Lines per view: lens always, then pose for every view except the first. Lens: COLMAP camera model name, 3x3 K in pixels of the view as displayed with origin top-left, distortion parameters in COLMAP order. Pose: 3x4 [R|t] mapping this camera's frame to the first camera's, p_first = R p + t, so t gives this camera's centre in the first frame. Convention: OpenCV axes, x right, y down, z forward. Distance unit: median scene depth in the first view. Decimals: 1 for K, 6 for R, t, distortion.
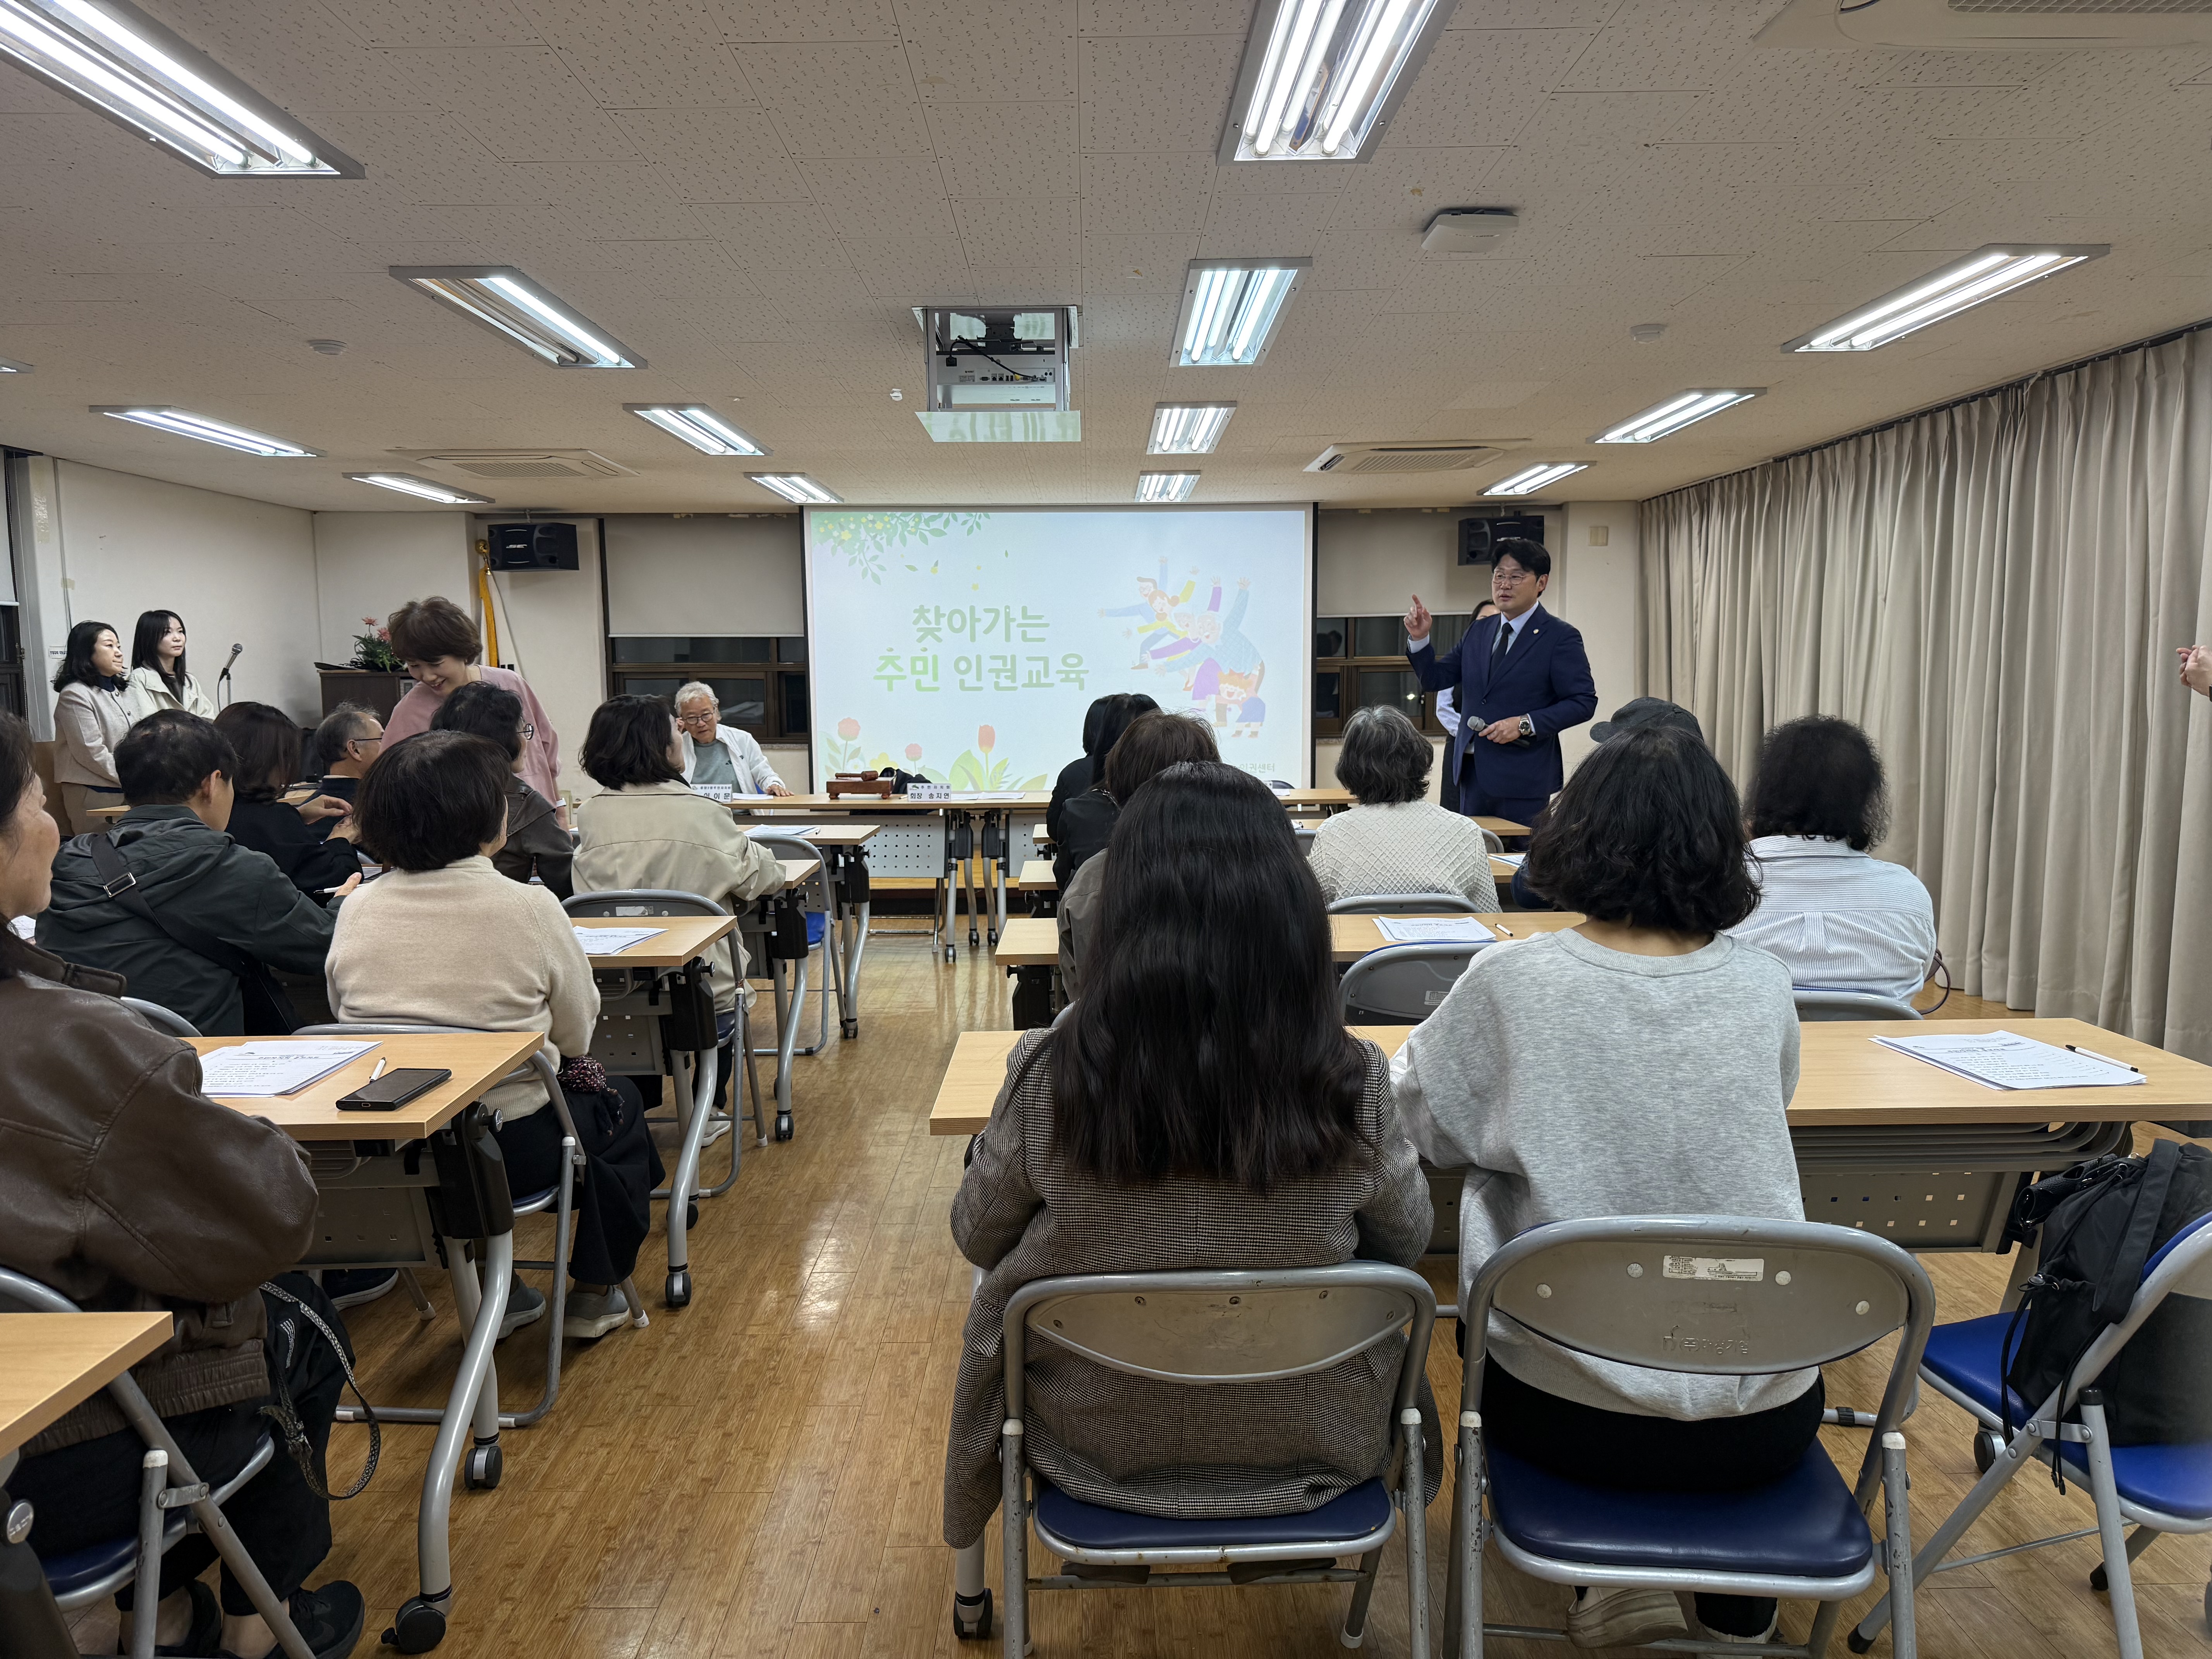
lens RADIAL K [[1578.5, 0, 1106.0], [0, 1578.5, 829.5], [0, 0, 1]] dist [0.054633, -0.080595]
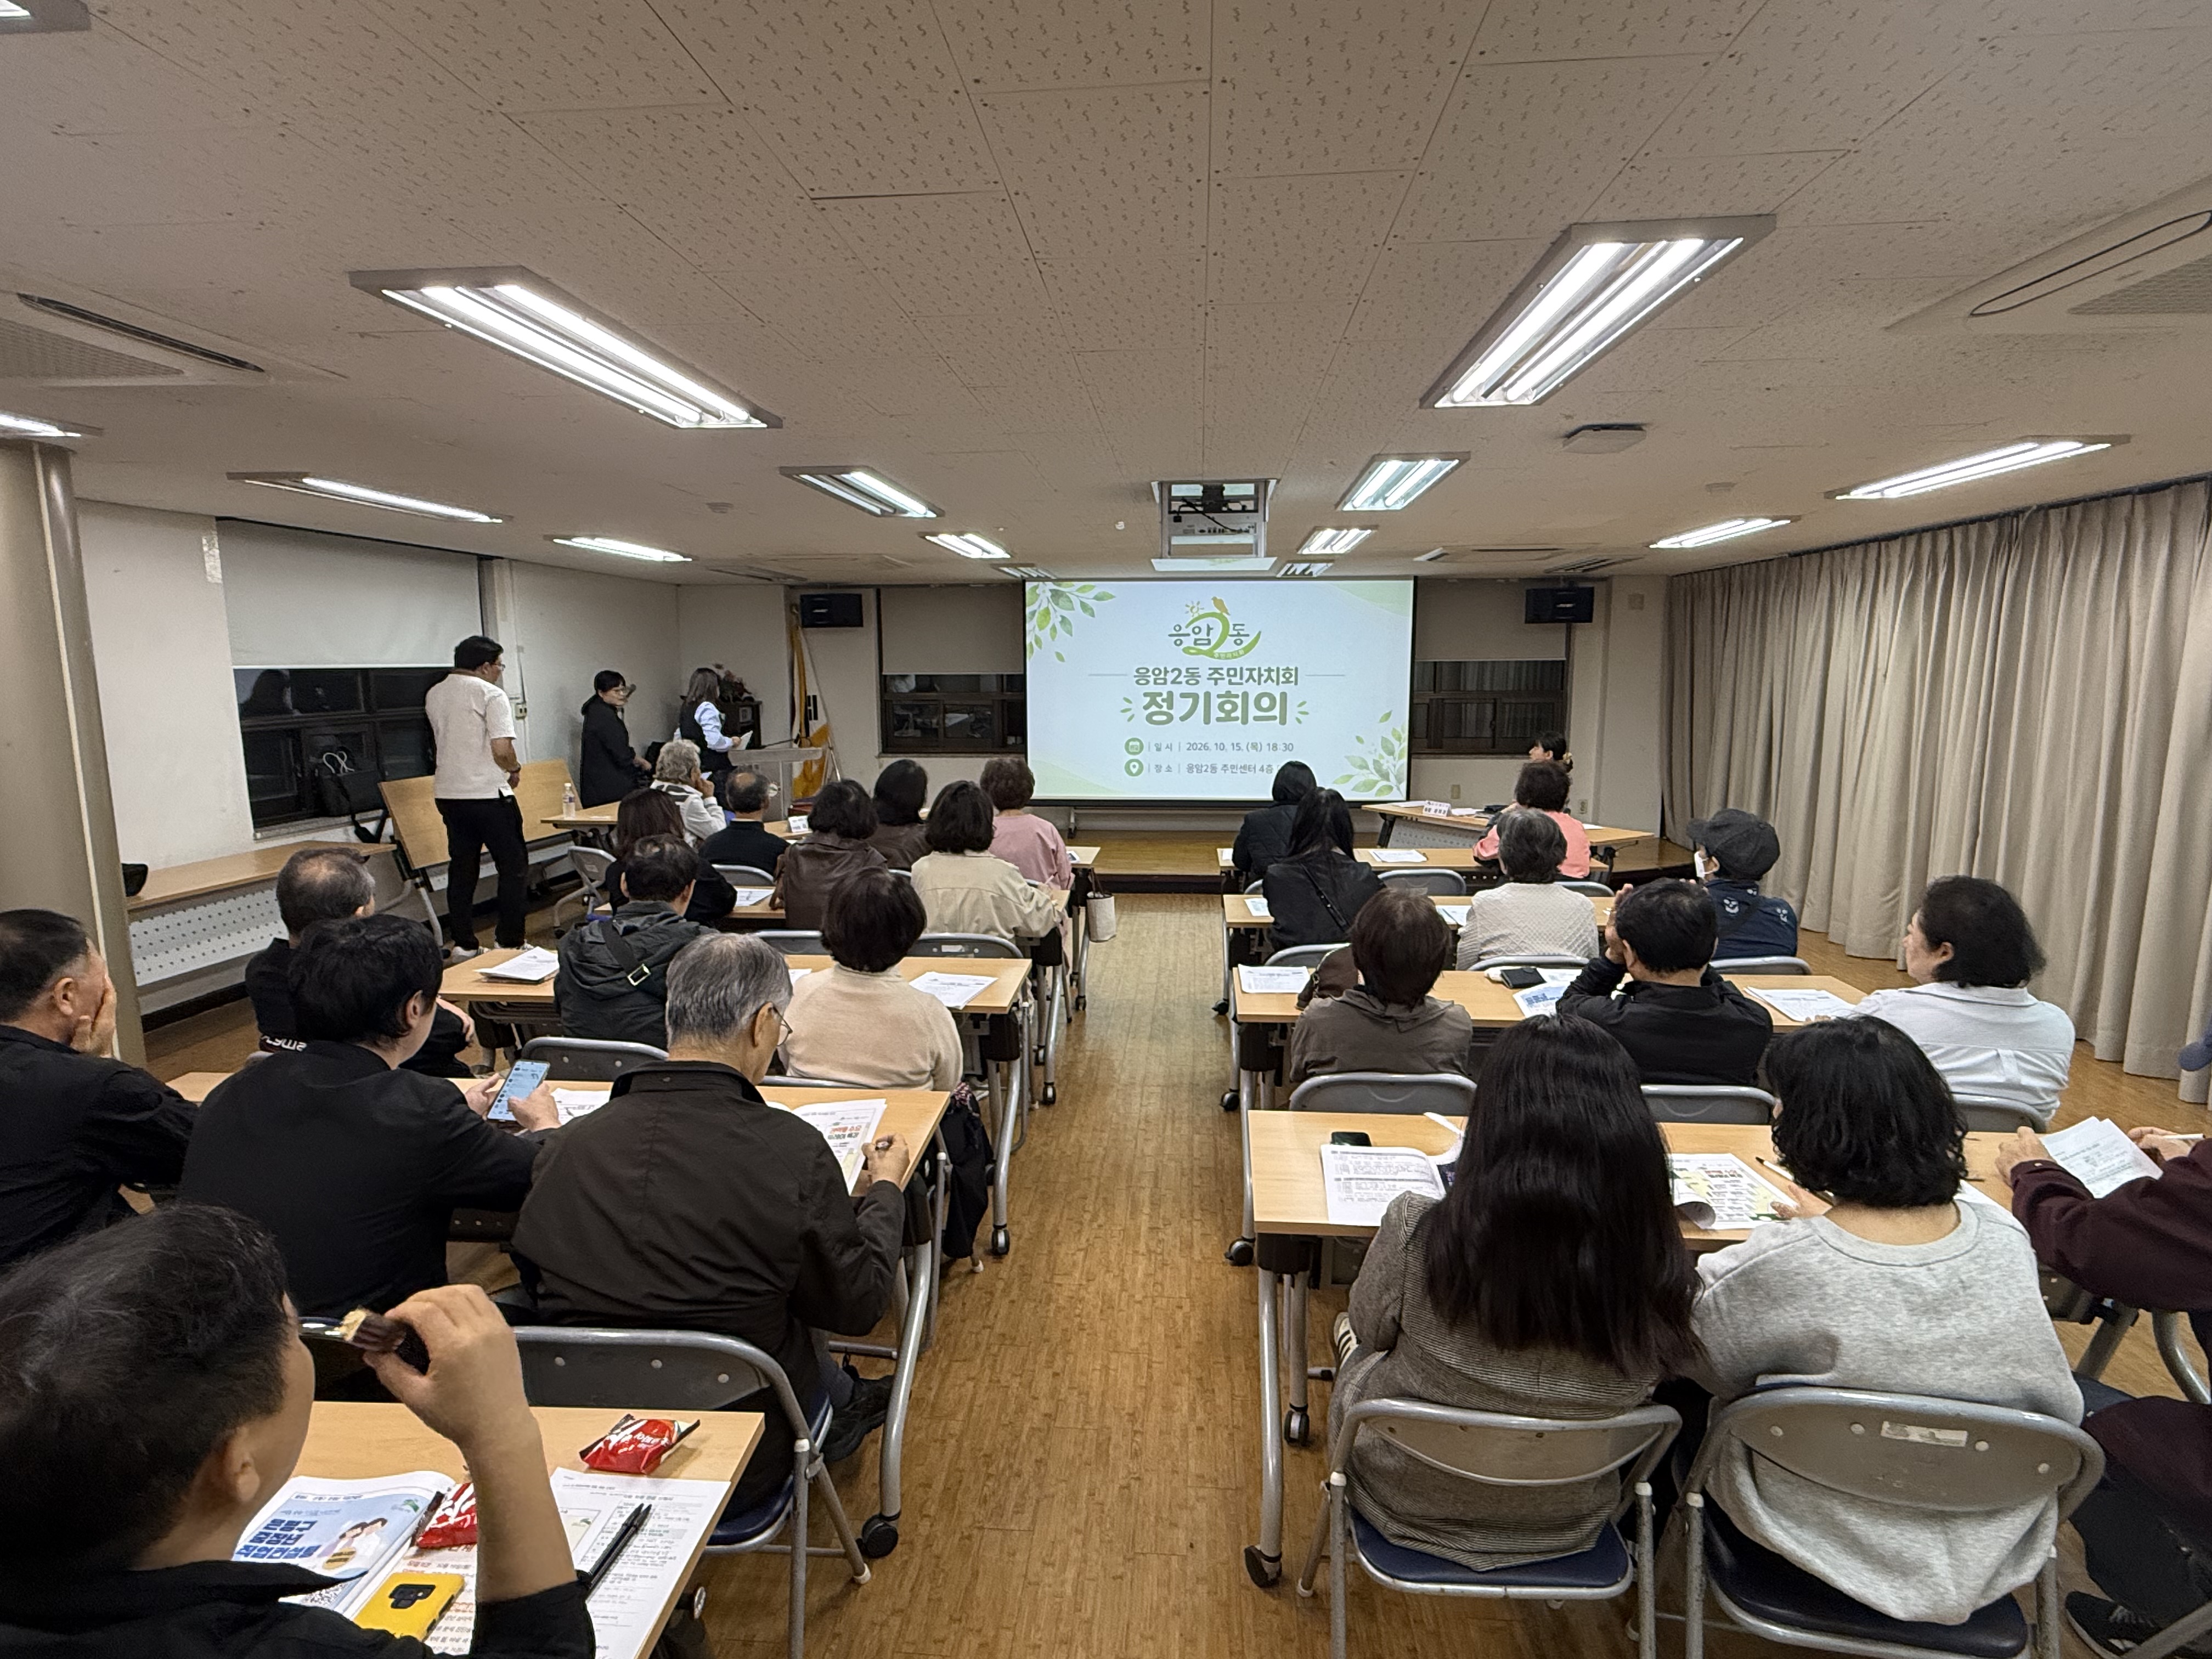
lens RADIAL K [[1174.5, 0, 1106.0], [0, 1174.5, 829.5], [0, 0, 1]] dist [0.003634, -0.002116]
pose [[0.995896, 0.018729, -0.088543, -0.063383], [-0.014762, 0.998867, 0.045247, -0.077313], [0.089290, -0.043754, 0.995044, 0.005946]]
